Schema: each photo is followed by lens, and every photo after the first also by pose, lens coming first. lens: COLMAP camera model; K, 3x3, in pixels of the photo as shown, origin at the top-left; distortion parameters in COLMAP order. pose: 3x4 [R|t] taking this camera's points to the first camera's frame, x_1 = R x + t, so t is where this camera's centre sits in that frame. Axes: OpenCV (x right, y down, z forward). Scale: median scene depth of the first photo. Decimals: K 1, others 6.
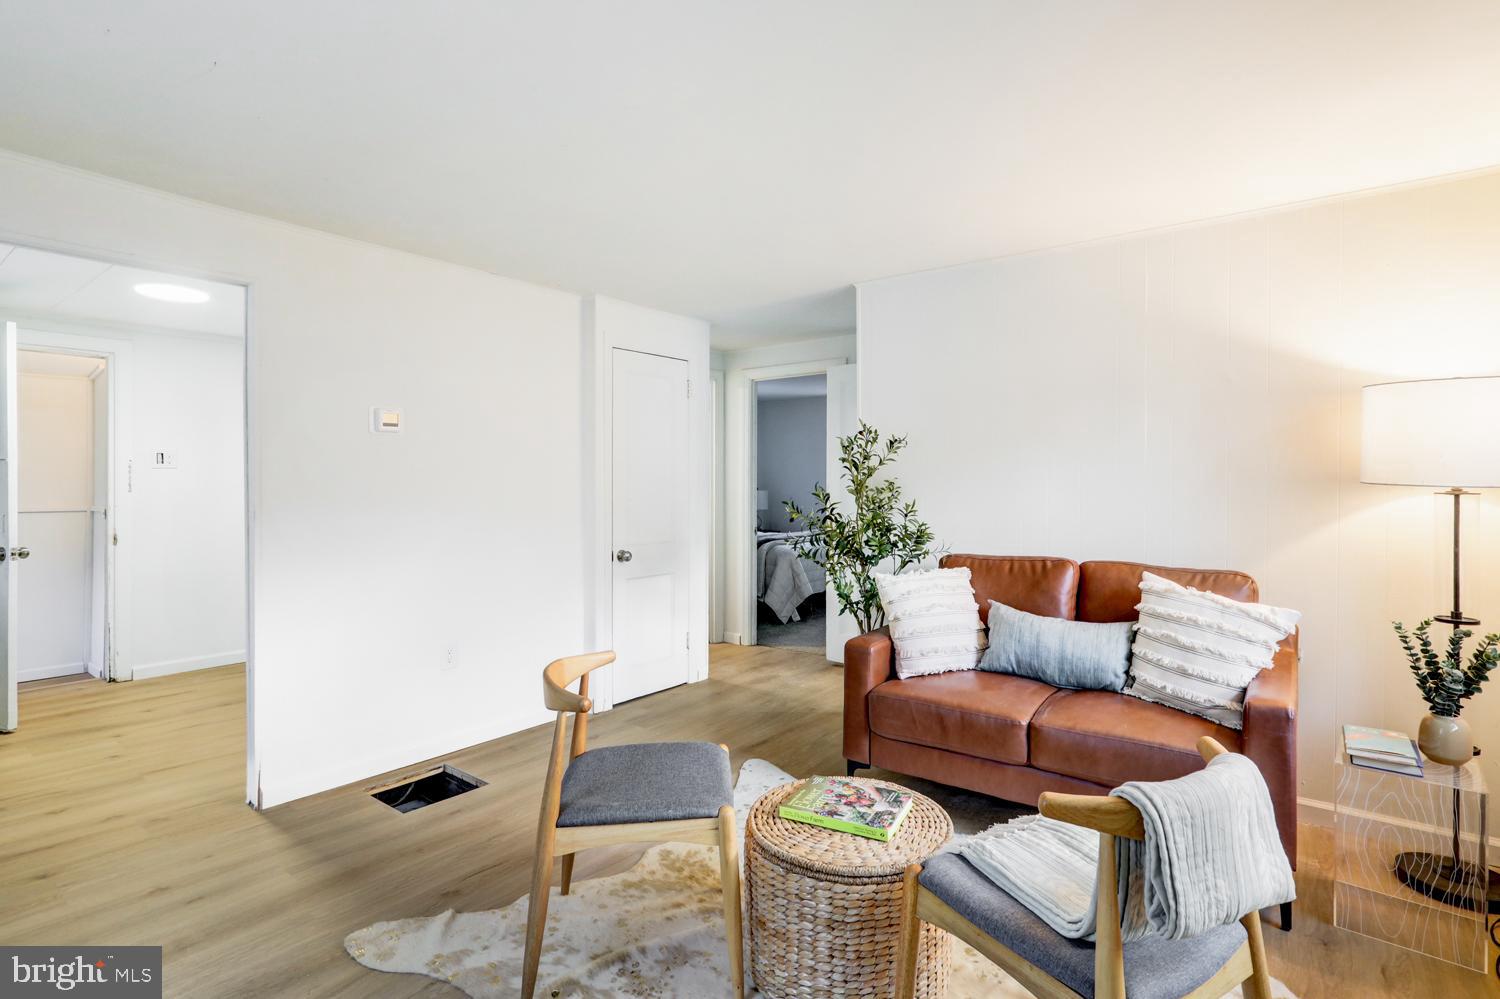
lens RADIAL K [[733.4, 0, 747.5], [0, 733.4, 489.1], [0, 0, 1]] dist [-0.003239, 0.001543]
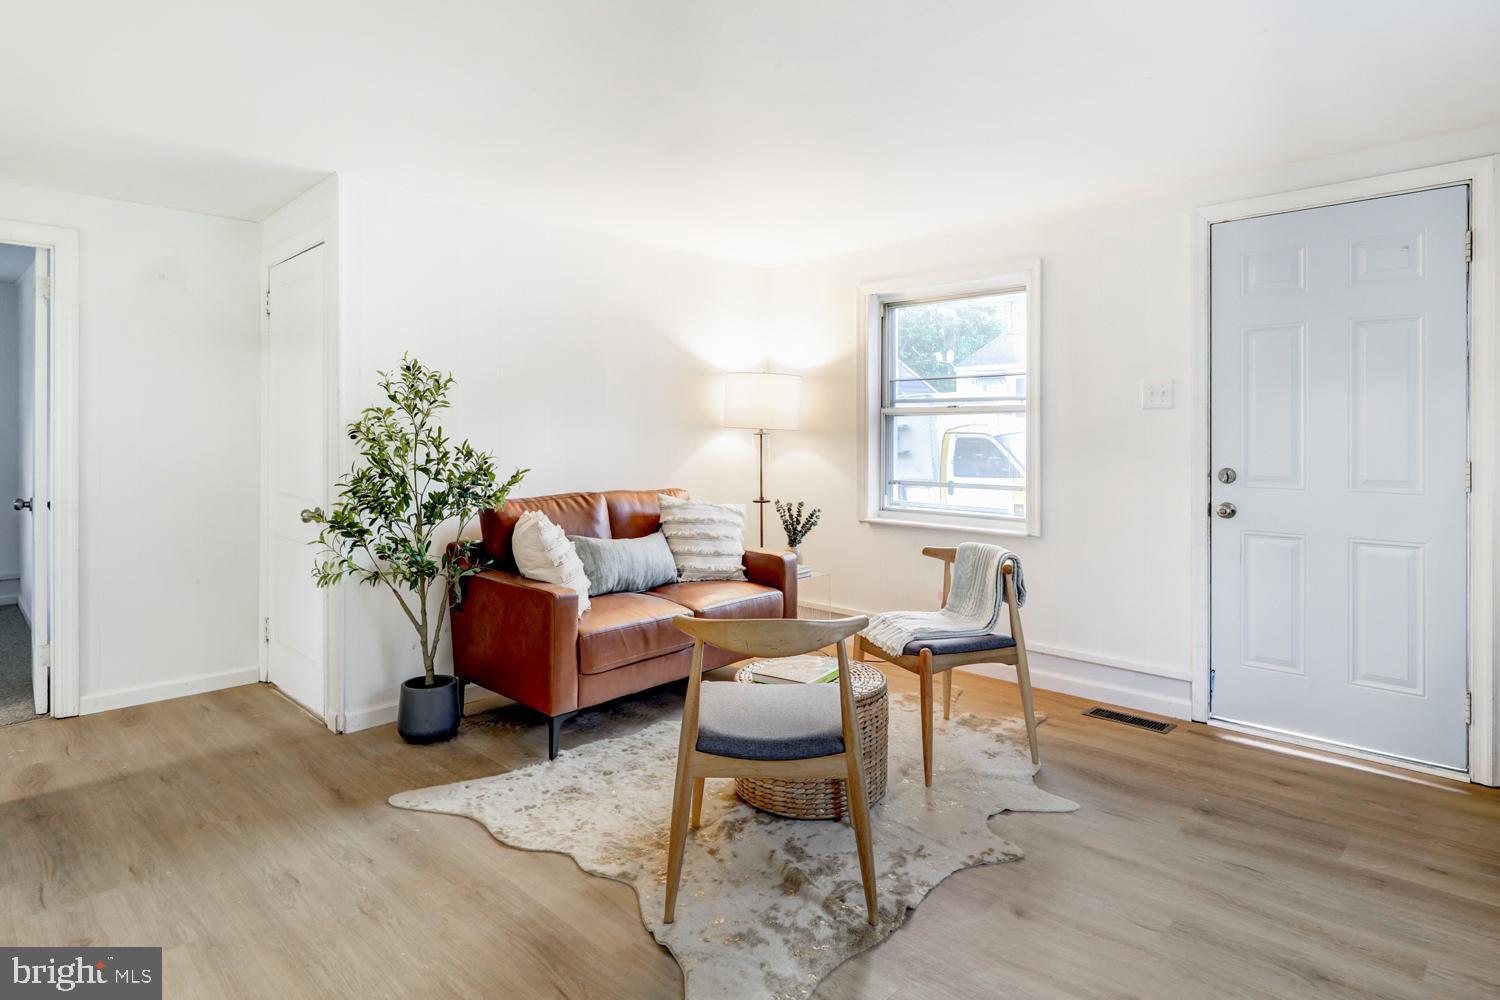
lens RADIAL K [[787.6, 0, 801.0], [0, 787.6, 435.6], [0, 0, 1]] dist [-0.002213, 0.001297]
pose [[0.105673, -0.002405, 0.994398, -0.919958], [0.013174, 0.999913, 0.001019, 0.009597], [-0.994314, 0.012993, 0.105696, 0.625159]]
